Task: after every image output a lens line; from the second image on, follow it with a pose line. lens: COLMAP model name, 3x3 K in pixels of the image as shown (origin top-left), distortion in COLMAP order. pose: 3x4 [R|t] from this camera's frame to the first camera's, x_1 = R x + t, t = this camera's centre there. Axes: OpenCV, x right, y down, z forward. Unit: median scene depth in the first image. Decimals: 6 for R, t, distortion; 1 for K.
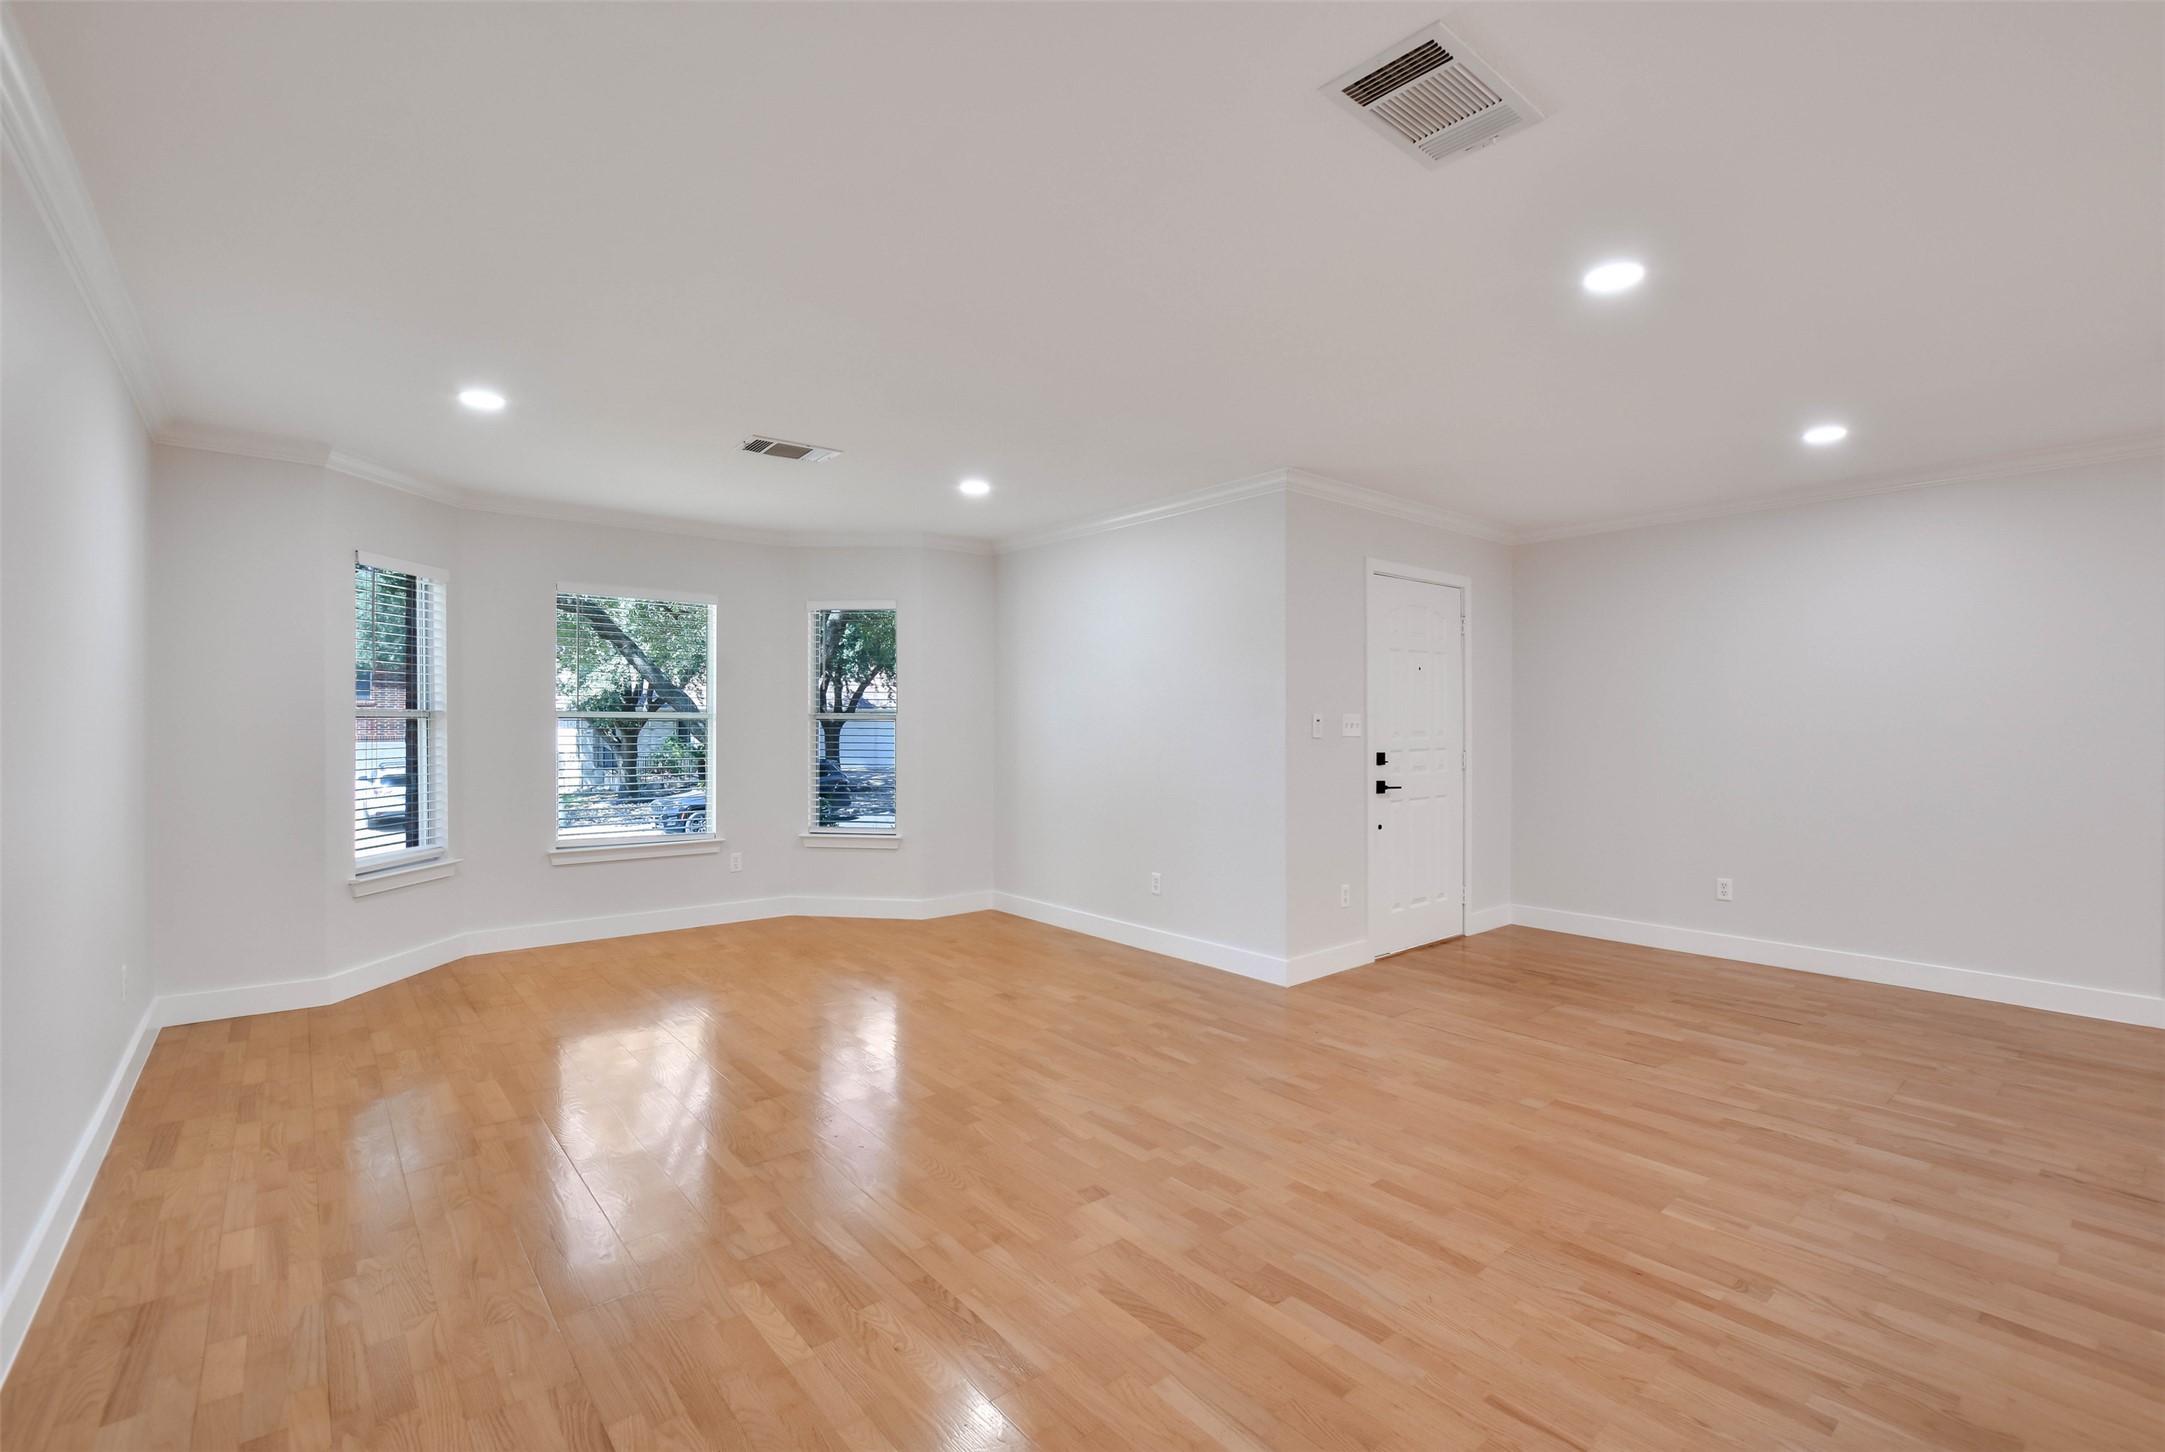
lens RADIAL K [[942.1, 0, 1077.0], [0, 942.1, 705.0], [0, 0, 1]] dist [-0.004508, 0.000673]
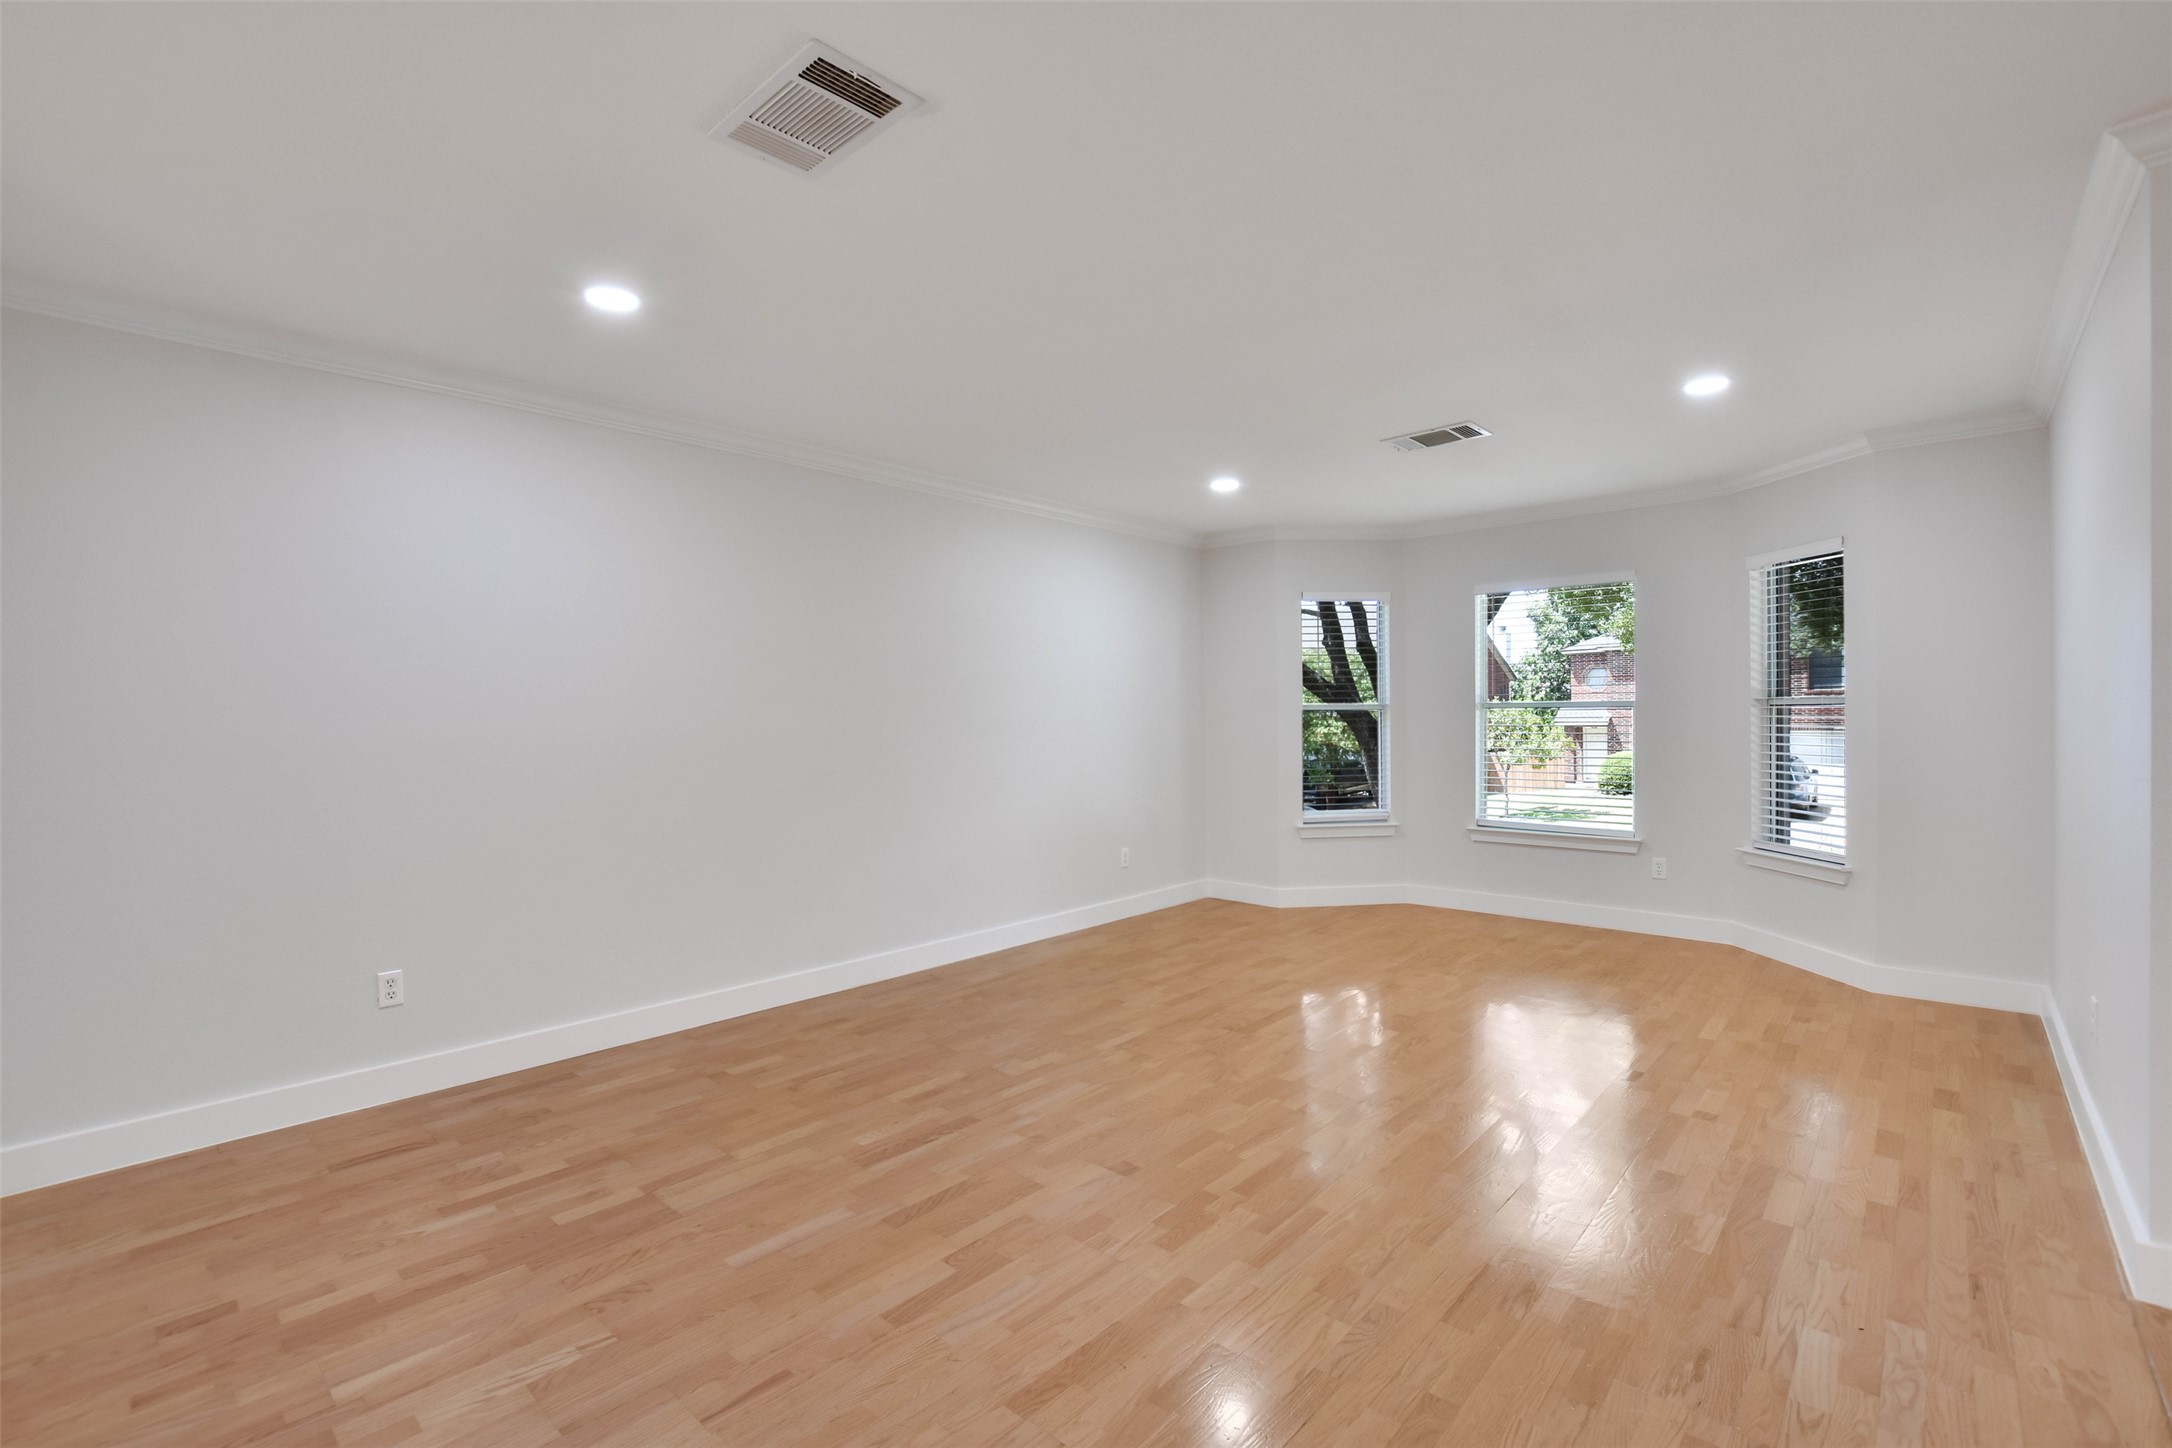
lens RADIAL K [[943.0, 0, 1094.8], [0, 943.0, 721.3], [0, 0, 1]] dist [-0.011055, 0.004025]
pose [[0.162852, 0.000996, -0.986650, 1.027220], [0.030952, 0.999502, 0.006118, 0.016977], [0.986165, -0.031535, 0.162740, 0.805885]]
